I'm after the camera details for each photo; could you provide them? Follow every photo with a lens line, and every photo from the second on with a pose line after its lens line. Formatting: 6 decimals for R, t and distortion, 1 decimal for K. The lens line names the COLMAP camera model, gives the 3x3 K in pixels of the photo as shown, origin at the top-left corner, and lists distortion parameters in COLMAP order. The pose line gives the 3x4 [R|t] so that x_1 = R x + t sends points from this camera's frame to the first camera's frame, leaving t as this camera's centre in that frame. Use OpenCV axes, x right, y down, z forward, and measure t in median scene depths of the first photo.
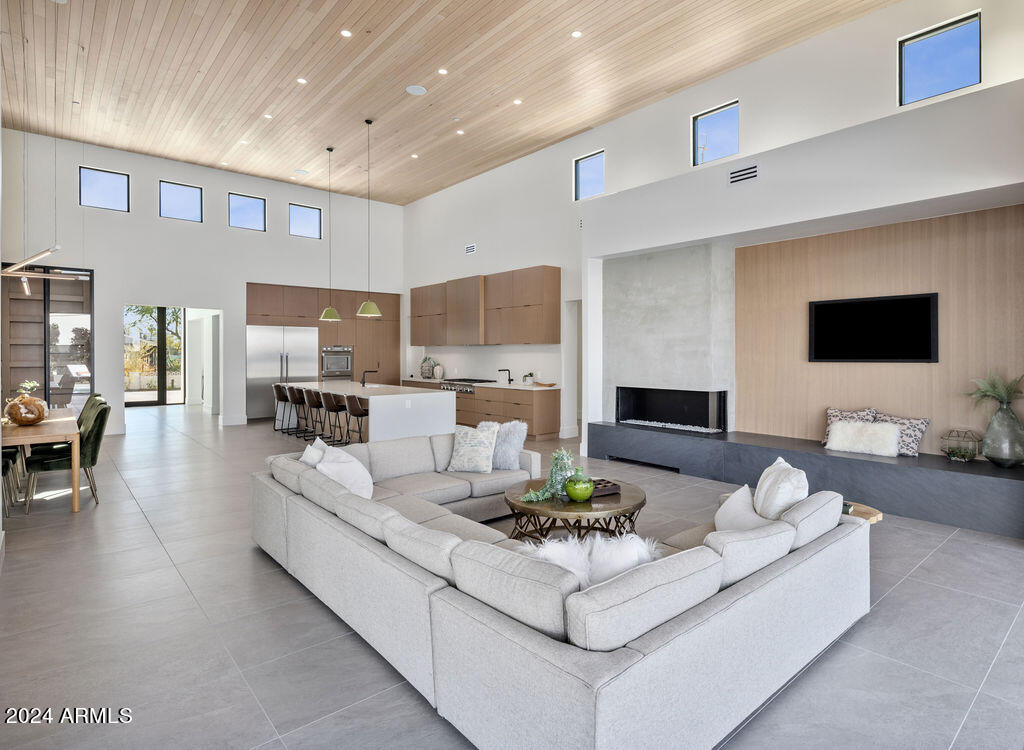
lens RADIAL K [[550.9, 0, 560.1], [0, 550.9, 352.4], [0, 0, 1]] dist [-0.000172, -0.000235]
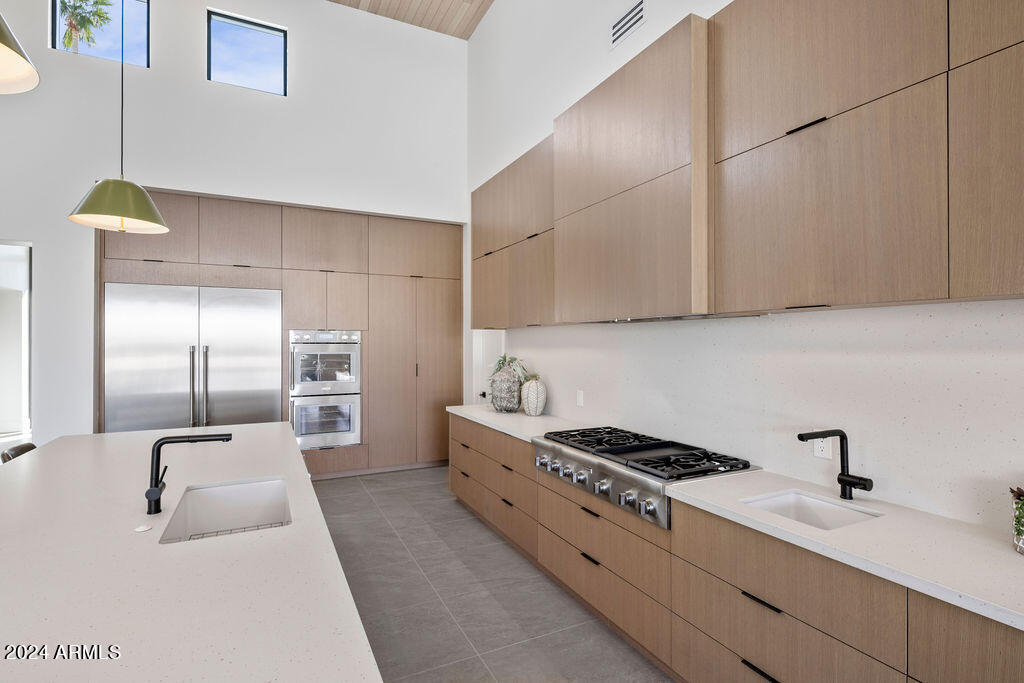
lens RADIAL K [[499.1, 0, 514.0], [0, 499.1, 344.0], [0, 0, 1]] dist [0.000936, 0.000139]
pose [[0.956770, -0.000583, -0.290844, -0.133866], [0.001452, 0.999995, 0.002771, -0.001781], [0.290841, -0.003073, 0.956766, 0.667701]]
